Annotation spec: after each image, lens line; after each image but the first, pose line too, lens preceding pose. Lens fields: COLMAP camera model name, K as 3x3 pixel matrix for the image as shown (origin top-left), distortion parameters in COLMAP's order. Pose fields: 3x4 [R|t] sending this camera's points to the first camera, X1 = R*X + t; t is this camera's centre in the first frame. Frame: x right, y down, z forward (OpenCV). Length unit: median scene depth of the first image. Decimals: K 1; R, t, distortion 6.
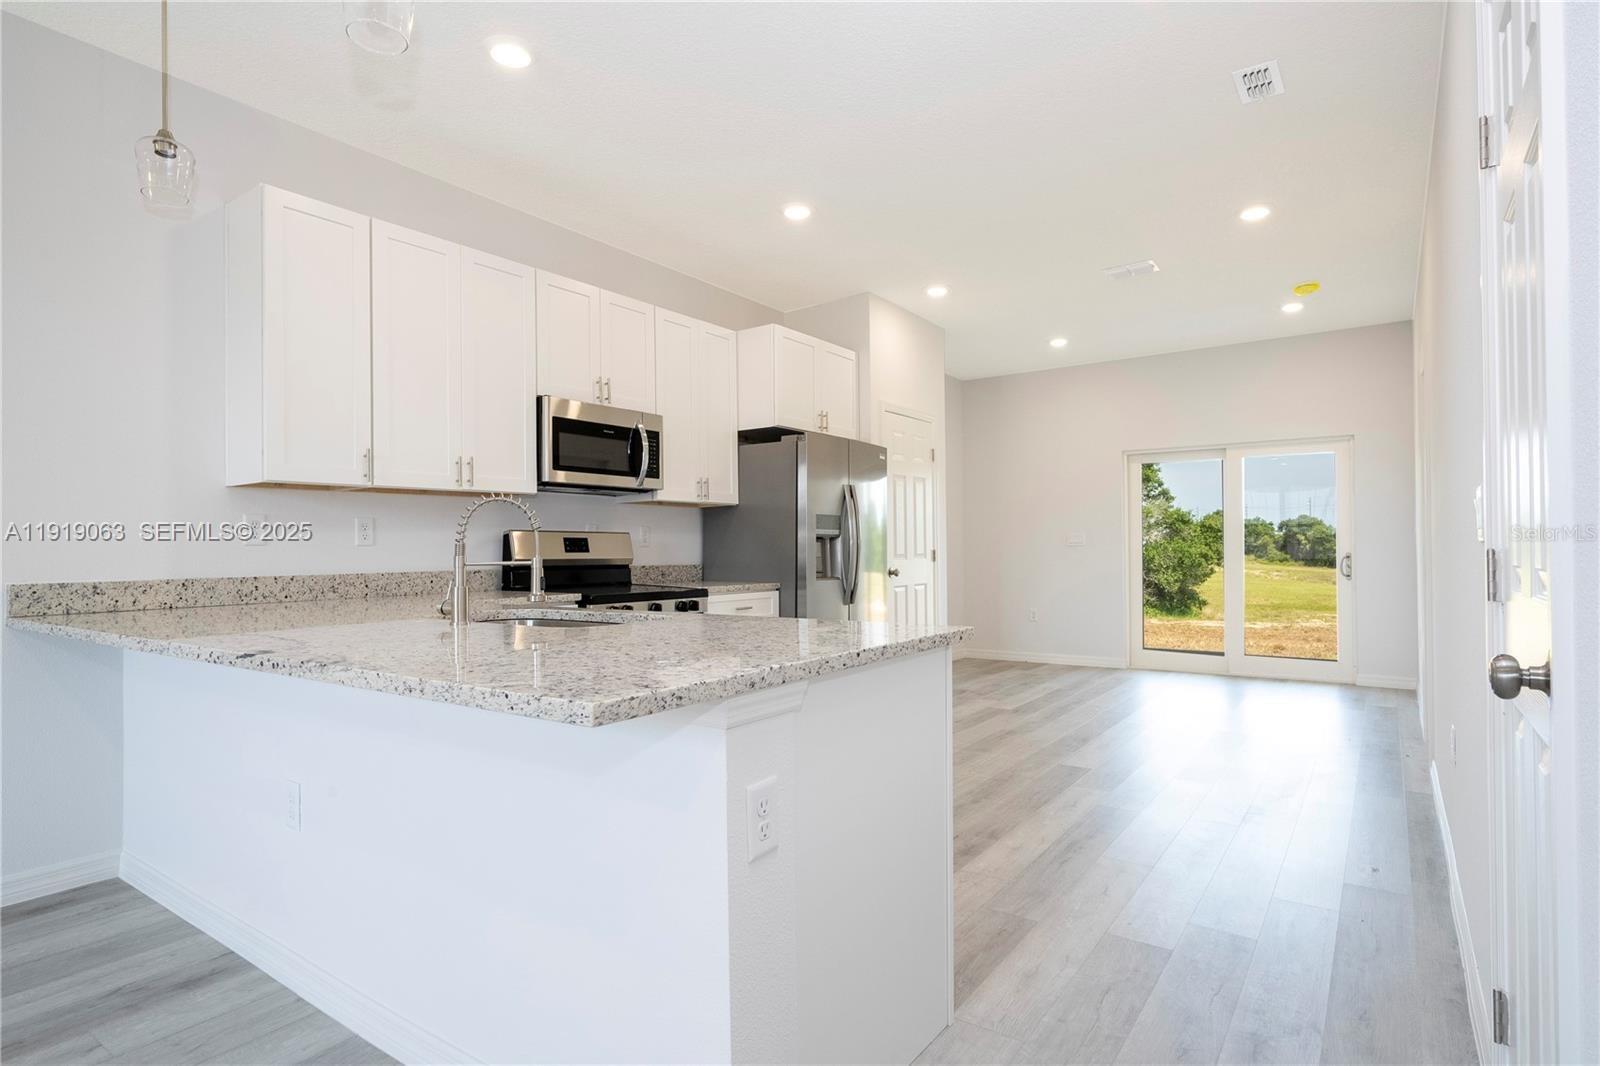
lens RADIAL K [[864.8, 0, 790.2], [0, 864.8, 537.6], [0, 0, 1]] dist [0.000523, 0.000018]
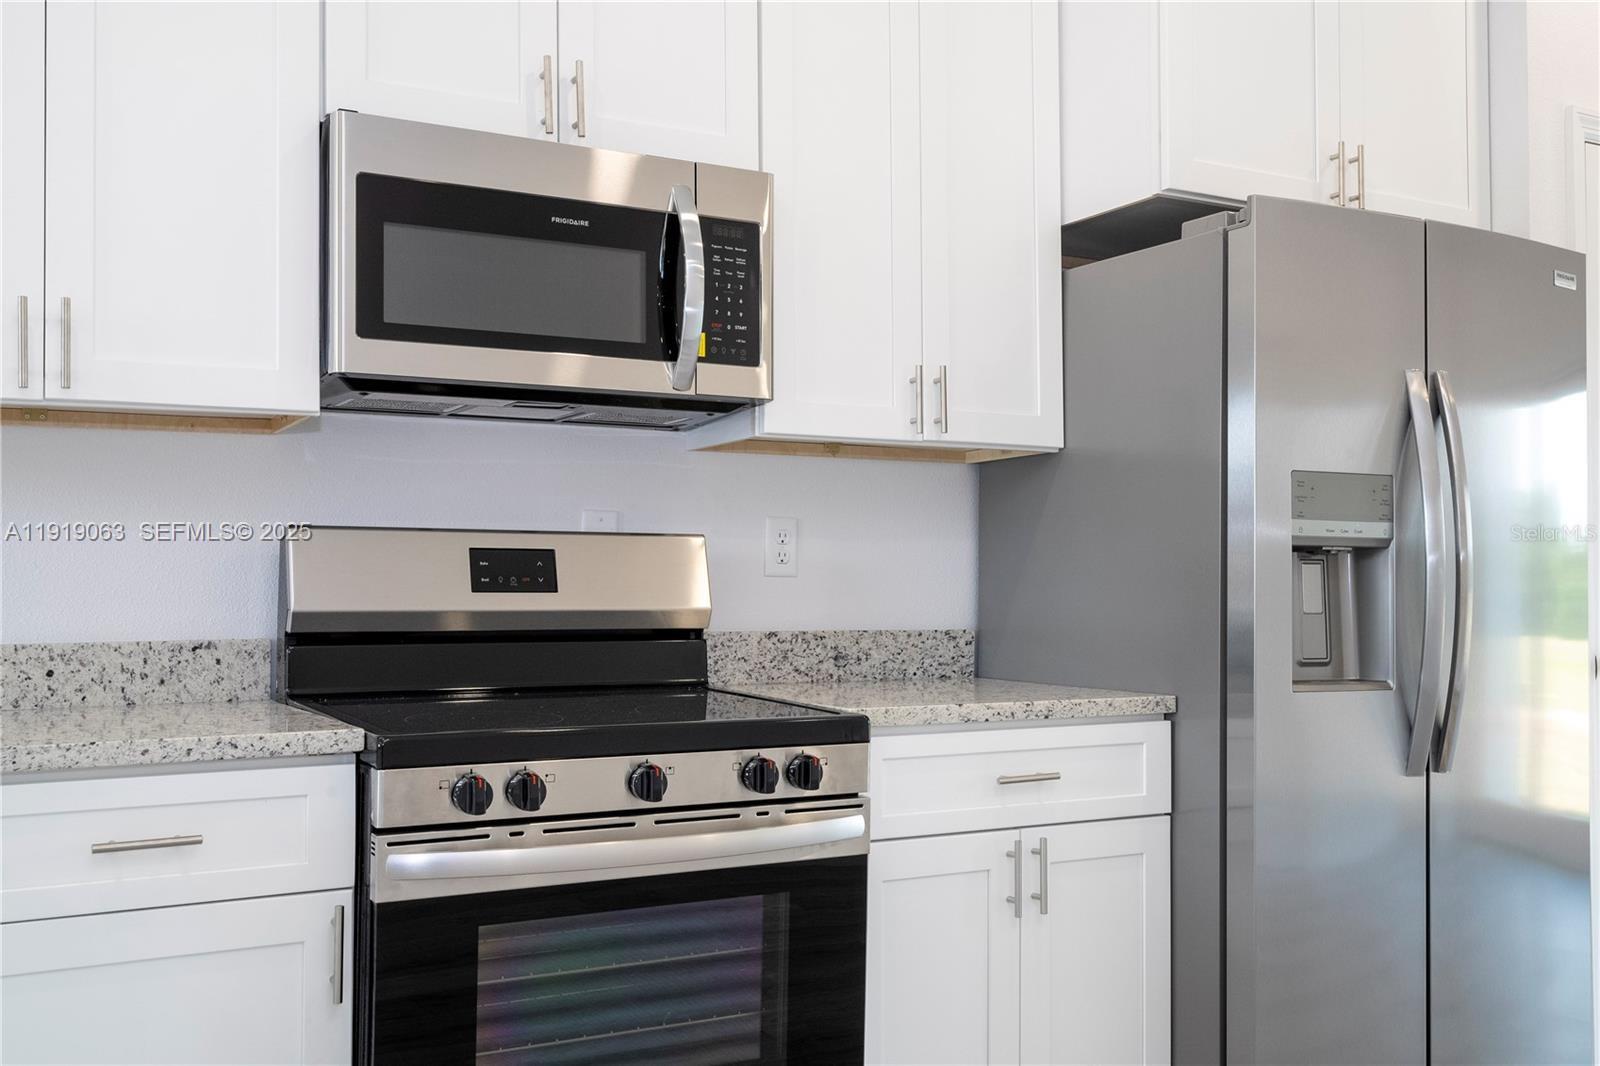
lens RADIAL K [[1558.1, 0, 814.6], [0, 1558.1, 530.5], [0, 0, 1]] dist [0.009897, 0.000000]
pose [[0.913426, -0.007568, -0.406934, 0.102236], [0.000256, 0.999838, -0.018020, 0.003899], [0.407005, 0.016356, 0.913280, 0.457054]]
